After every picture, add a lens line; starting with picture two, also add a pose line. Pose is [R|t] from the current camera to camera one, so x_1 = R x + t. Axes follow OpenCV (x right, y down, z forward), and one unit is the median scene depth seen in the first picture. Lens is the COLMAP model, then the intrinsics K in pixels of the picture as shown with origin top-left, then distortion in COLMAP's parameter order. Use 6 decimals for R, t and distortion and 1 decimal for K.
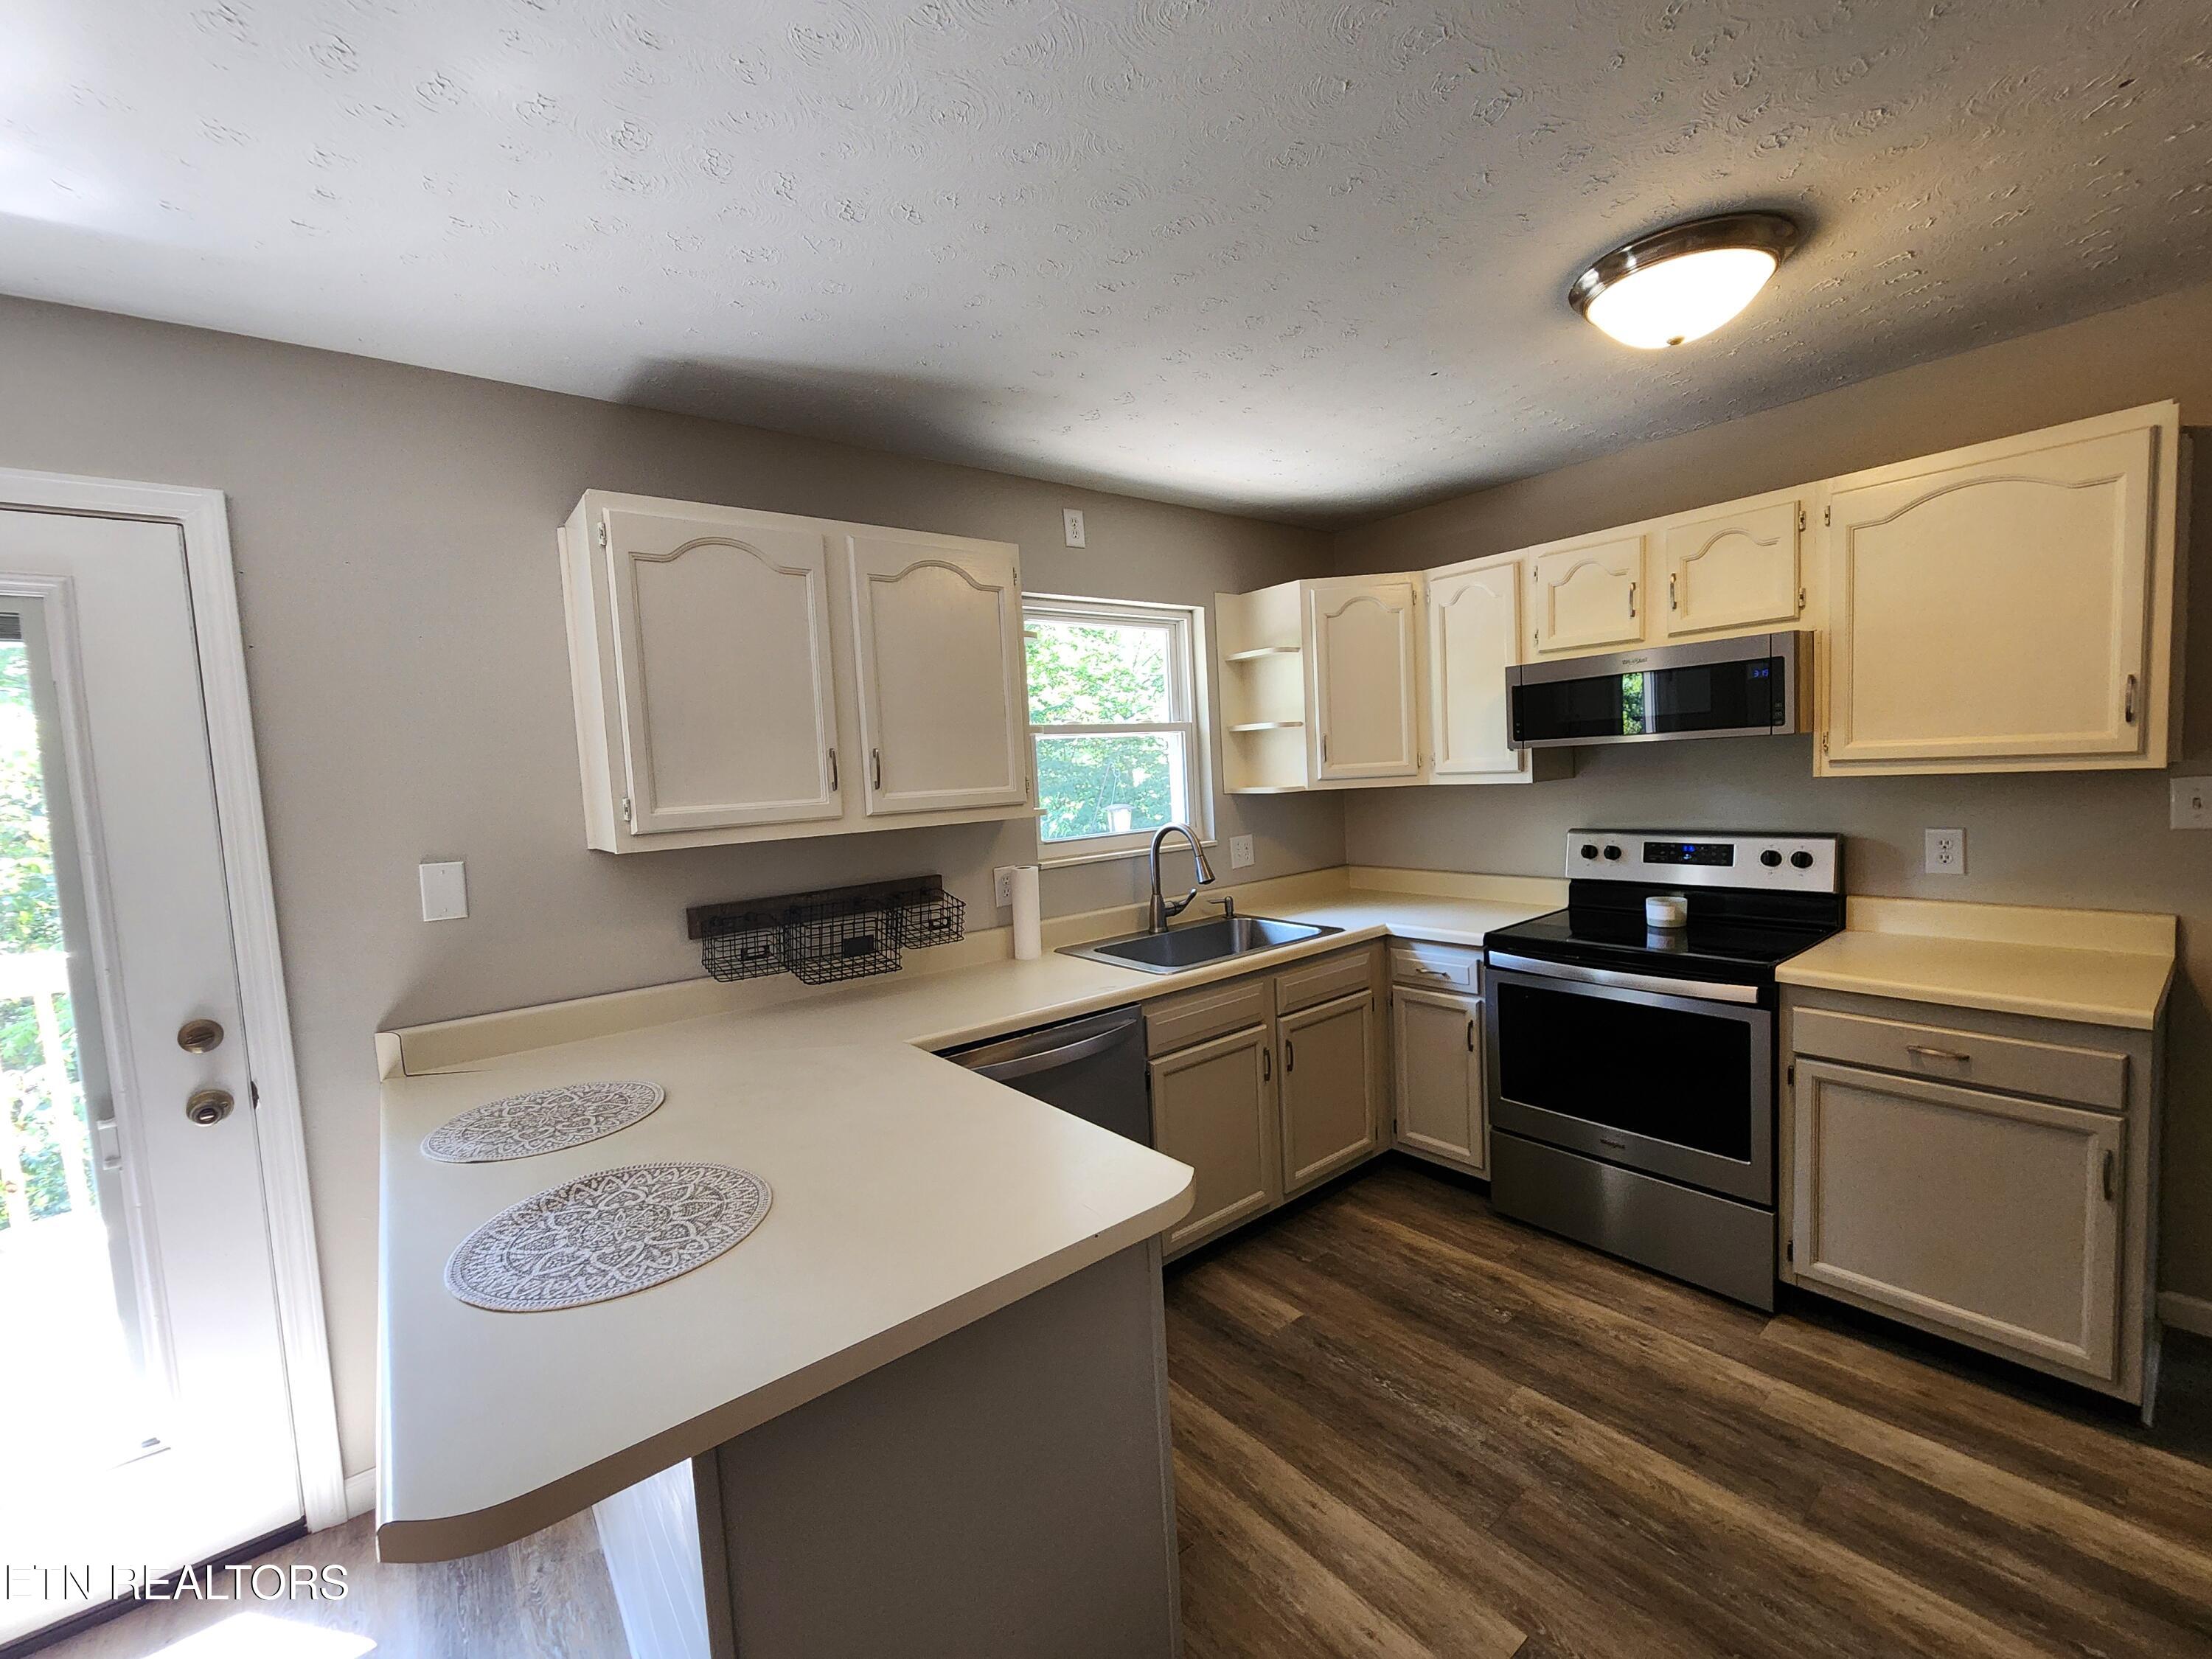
lens RADIAL K [[916.7, 0, 1113.1], [0, 916.7, 831.6], [0, 0, 1]] dist [-0.002036, -0.000365]
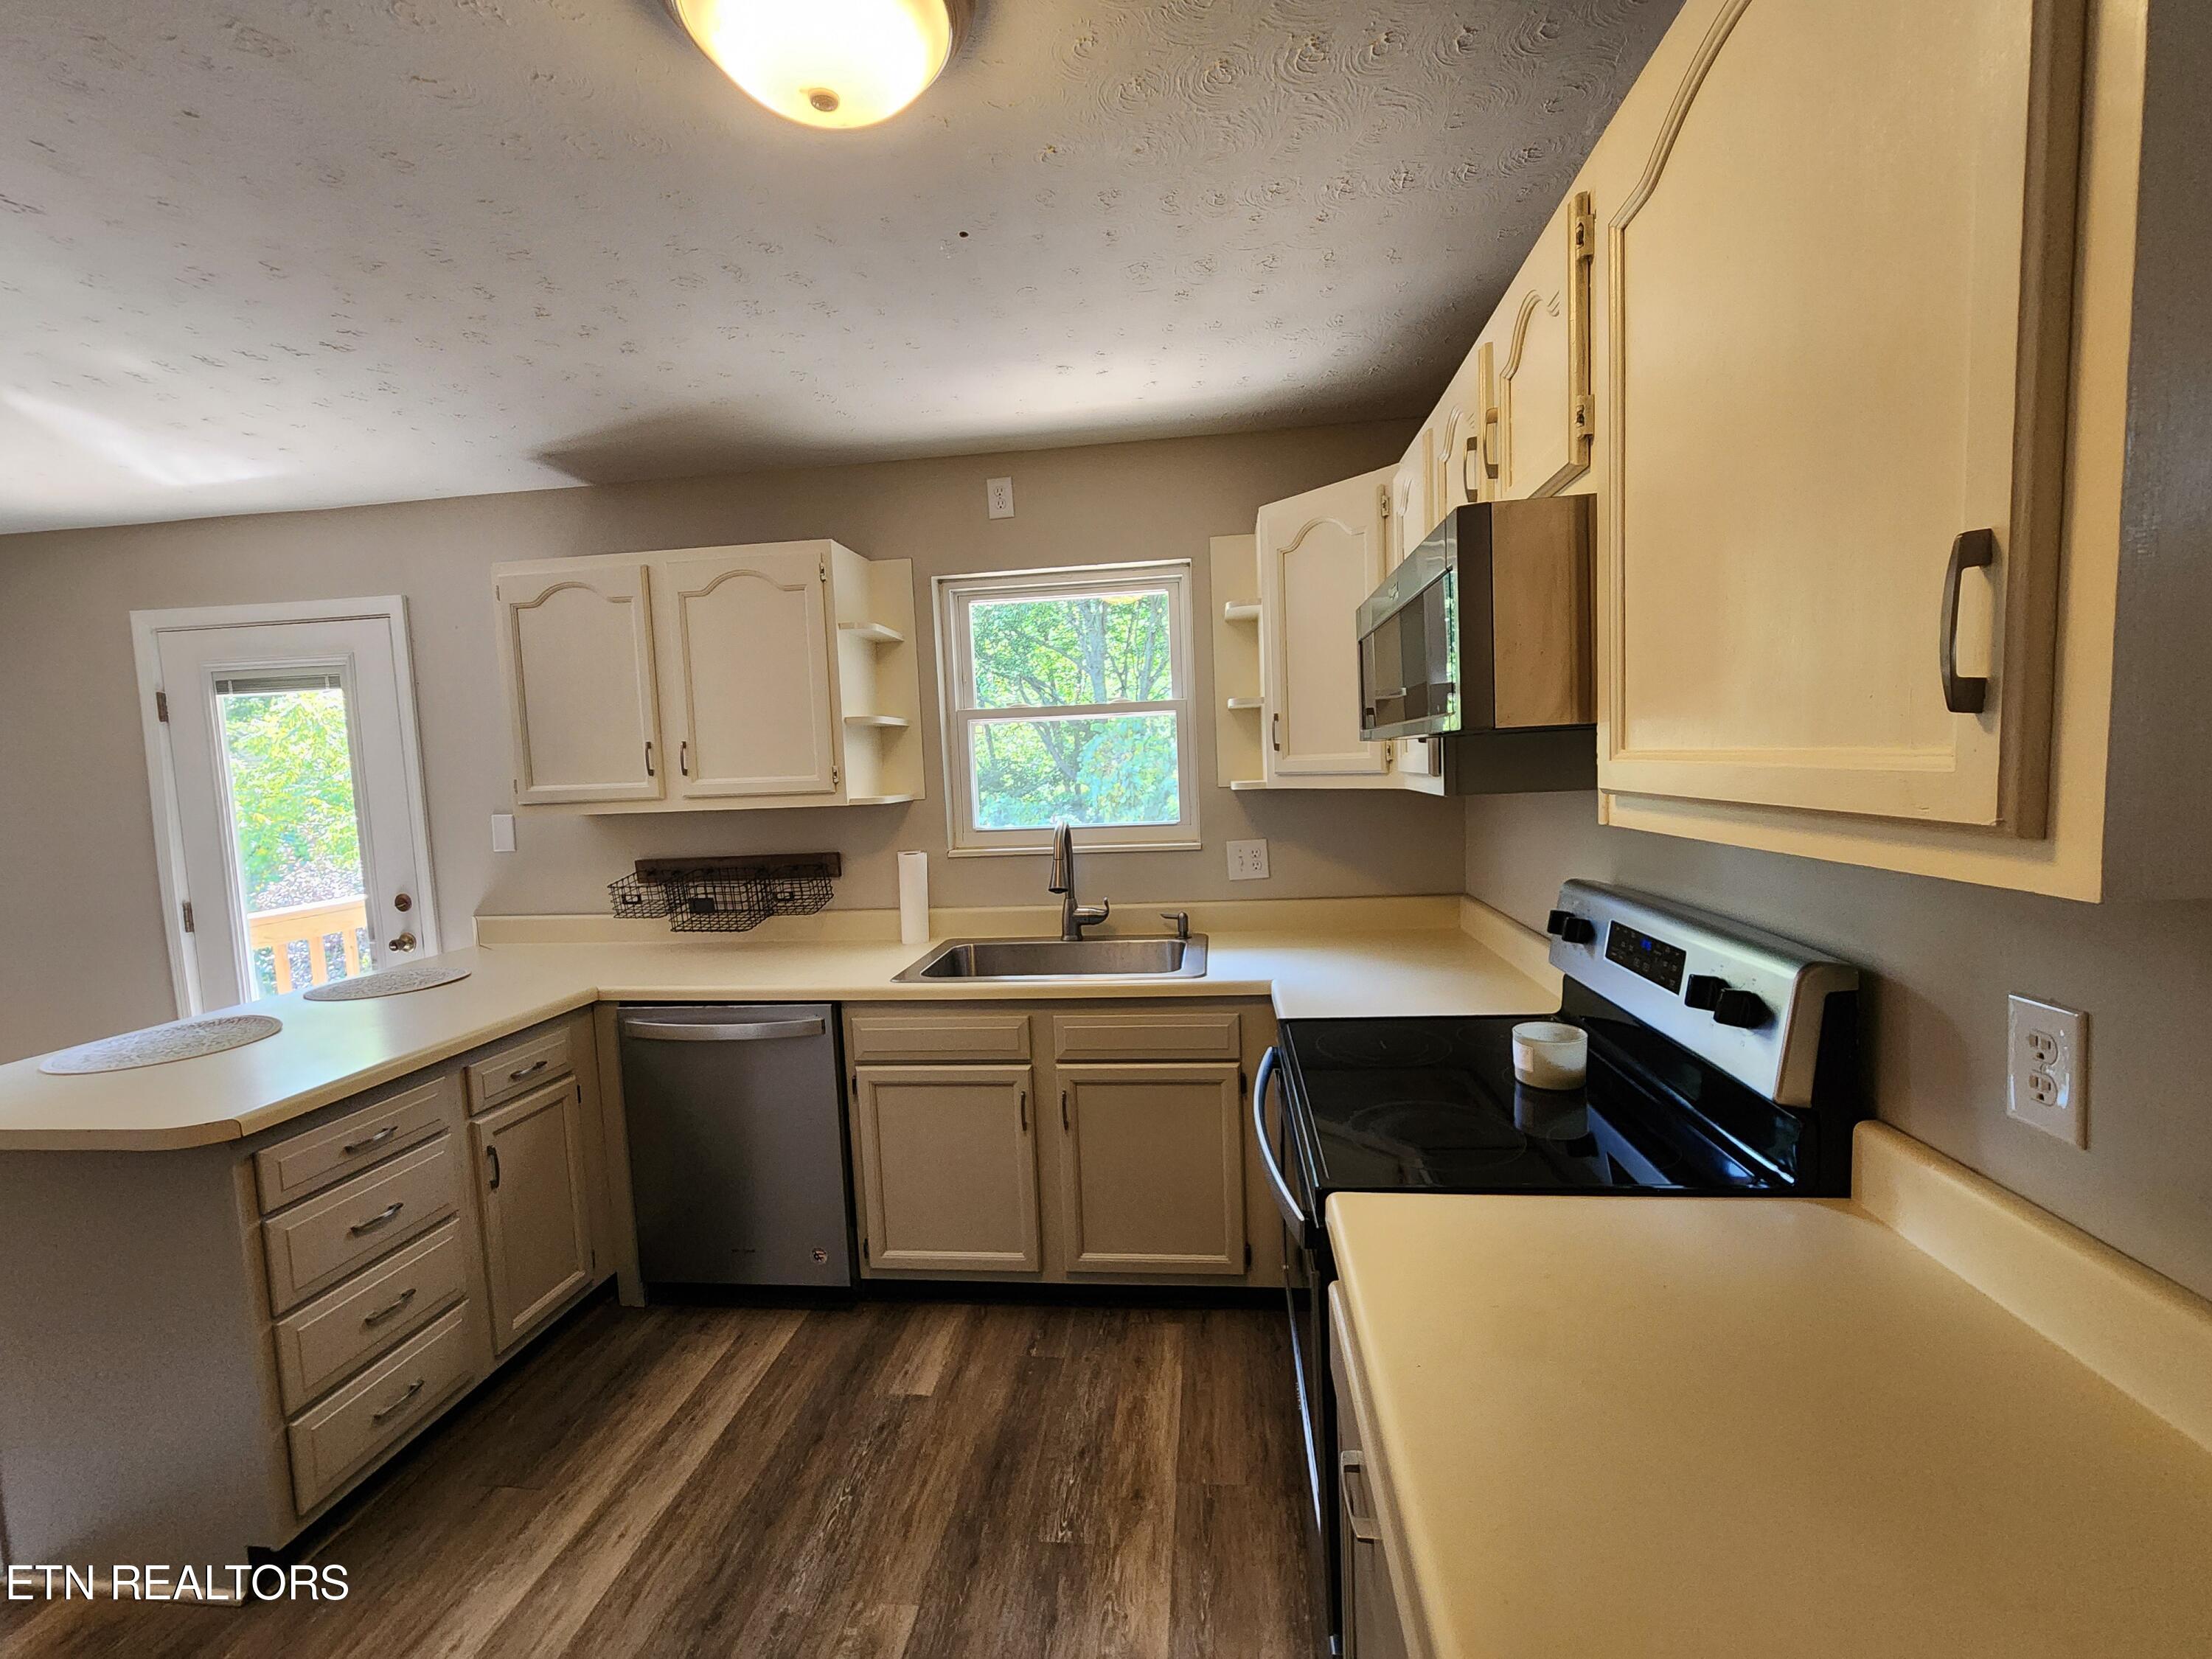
lens RADIAL K [[920.5, 0, 1101.7], [0, 920.5, 832.9], [0, 0, 1]] dist [0.000960, 0.000032]
pose [[0.703917, 0.080584, -0.705697, 0.819604], [-0.046690, 0.996644, 0.067235, -0.066486], [0.708746, -0.014379, 0.705317, 0.461515]]
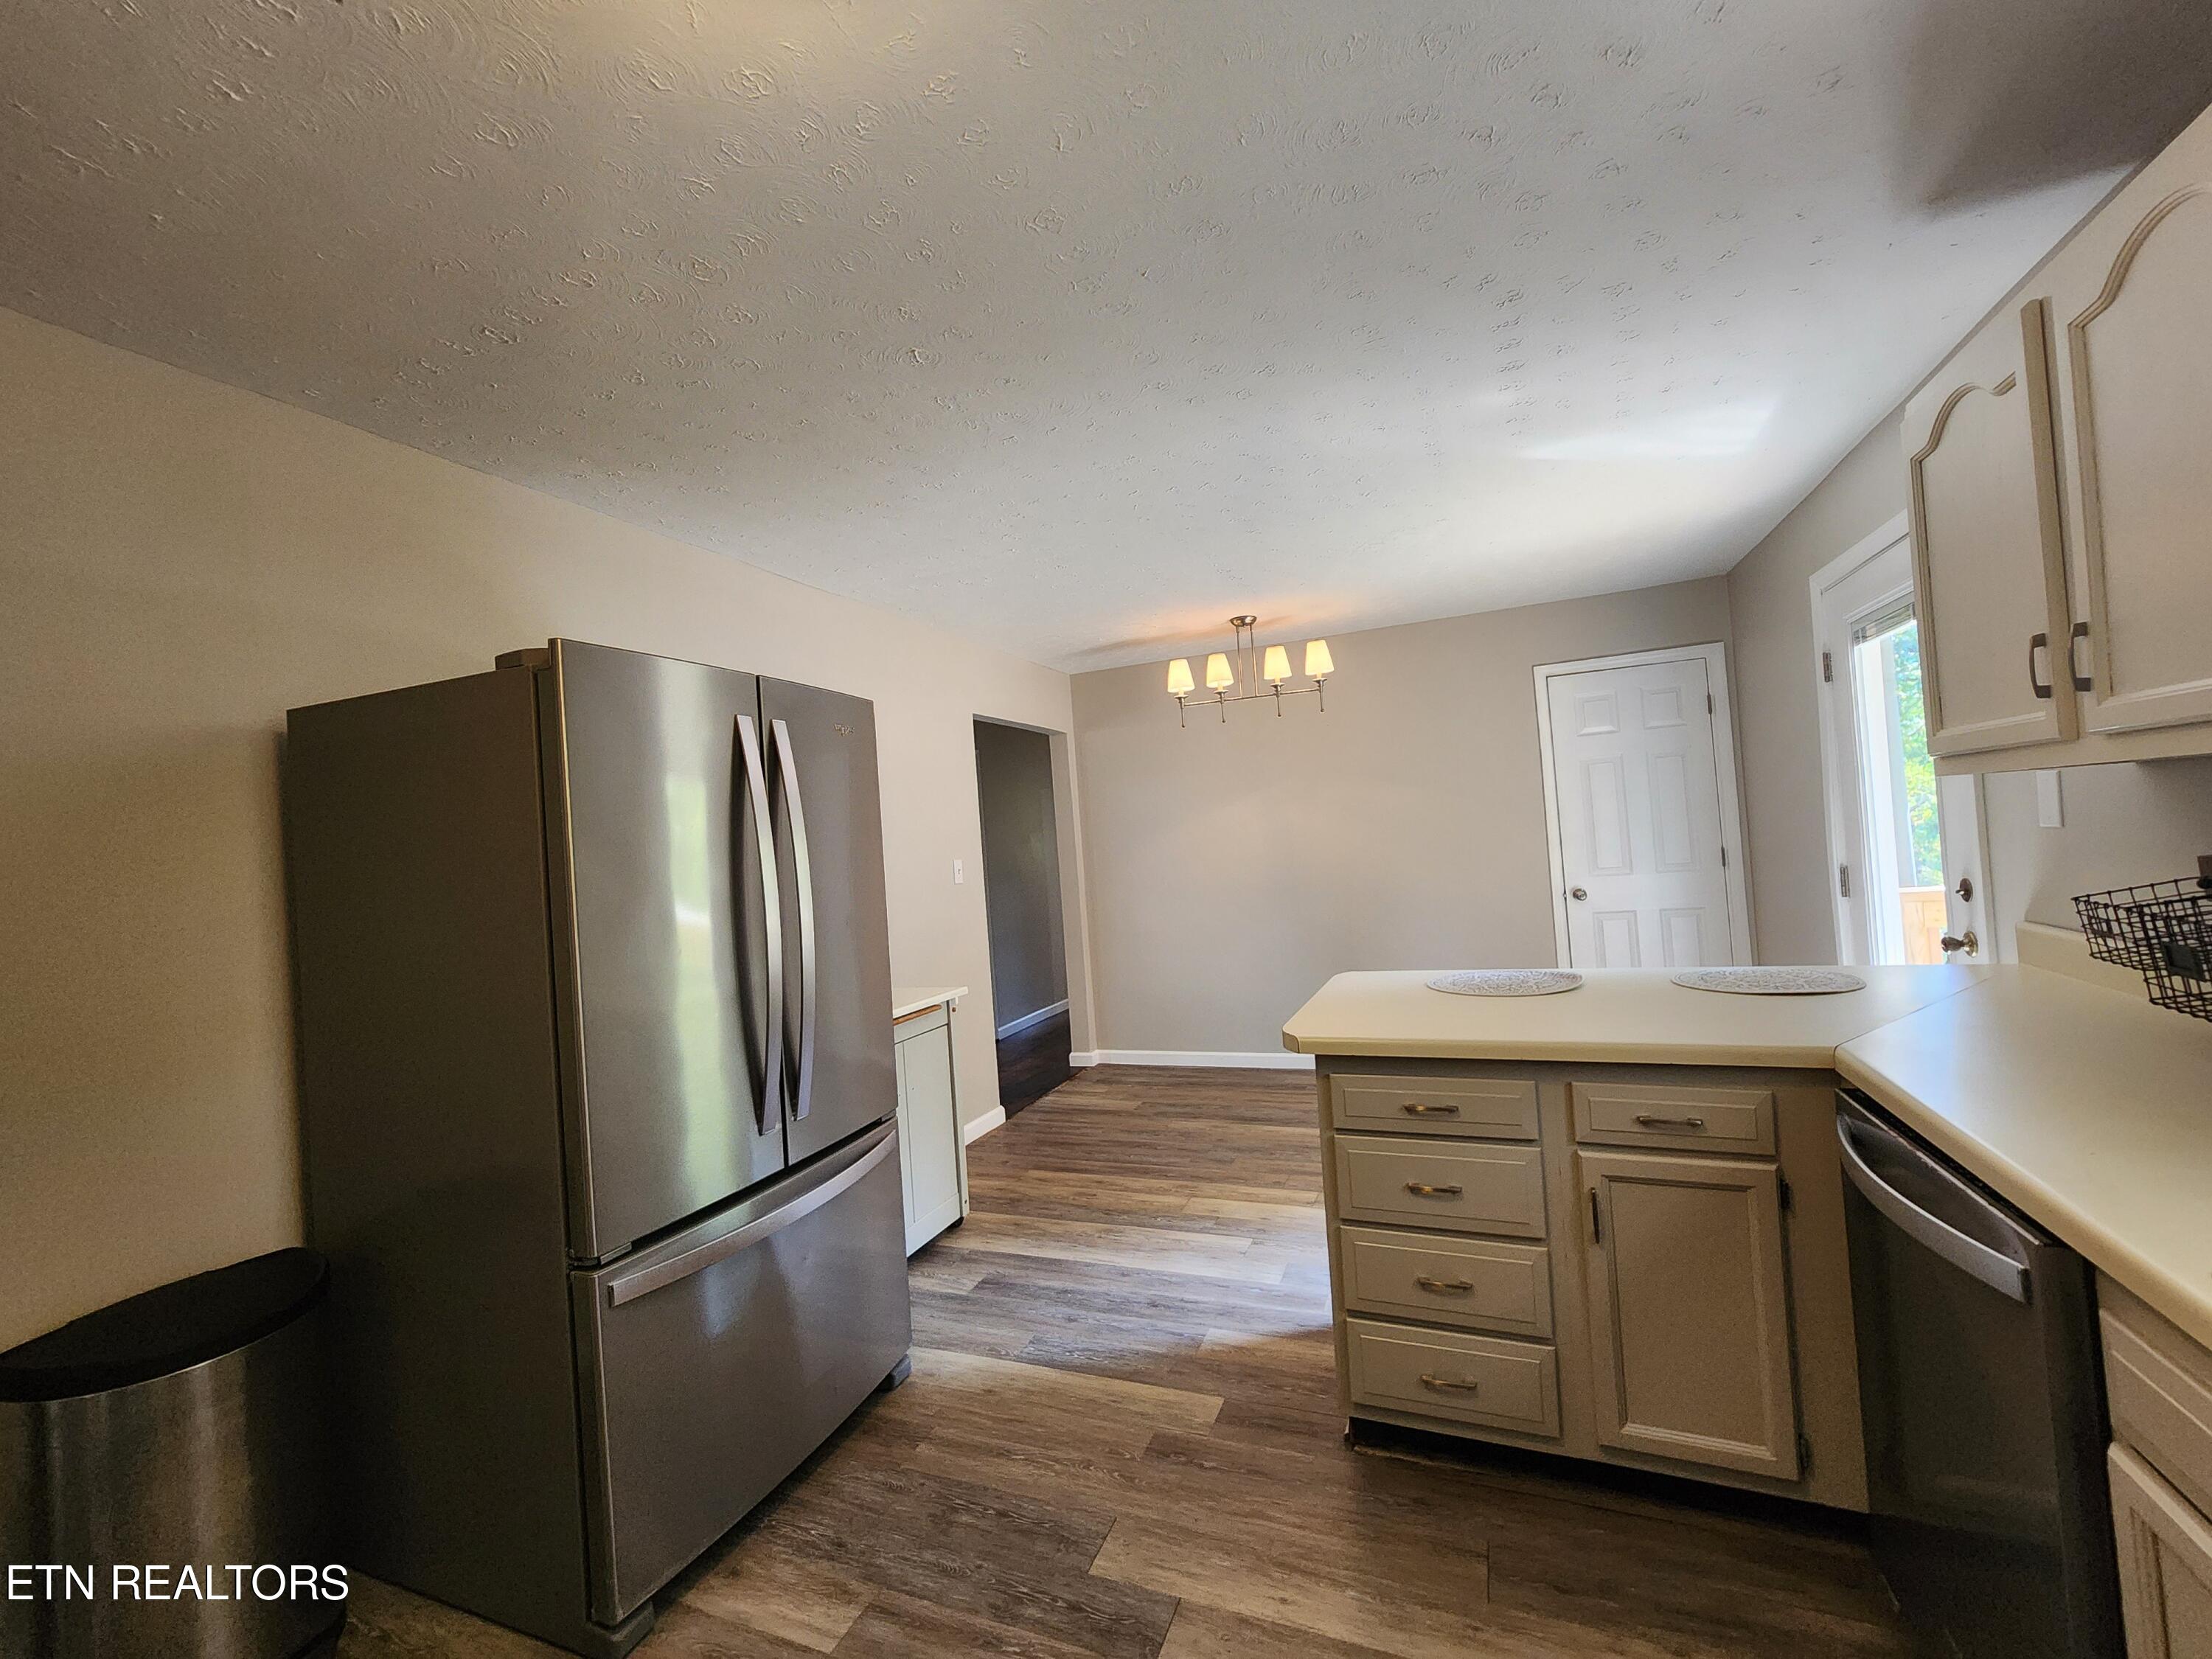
lens RADIAL K [[906.8, 0, 1114.8], [0, 906.8, 836.1], [0, 0, 1]] dist [0.000221, 0.000583]
pose [[-0.866611, 0.112831, -0.486061, 0.488369], [0.086303, 0.993311, 0.076708, -0.045167], [0.491465, 0.024528, -0.870552, 1.023545]]
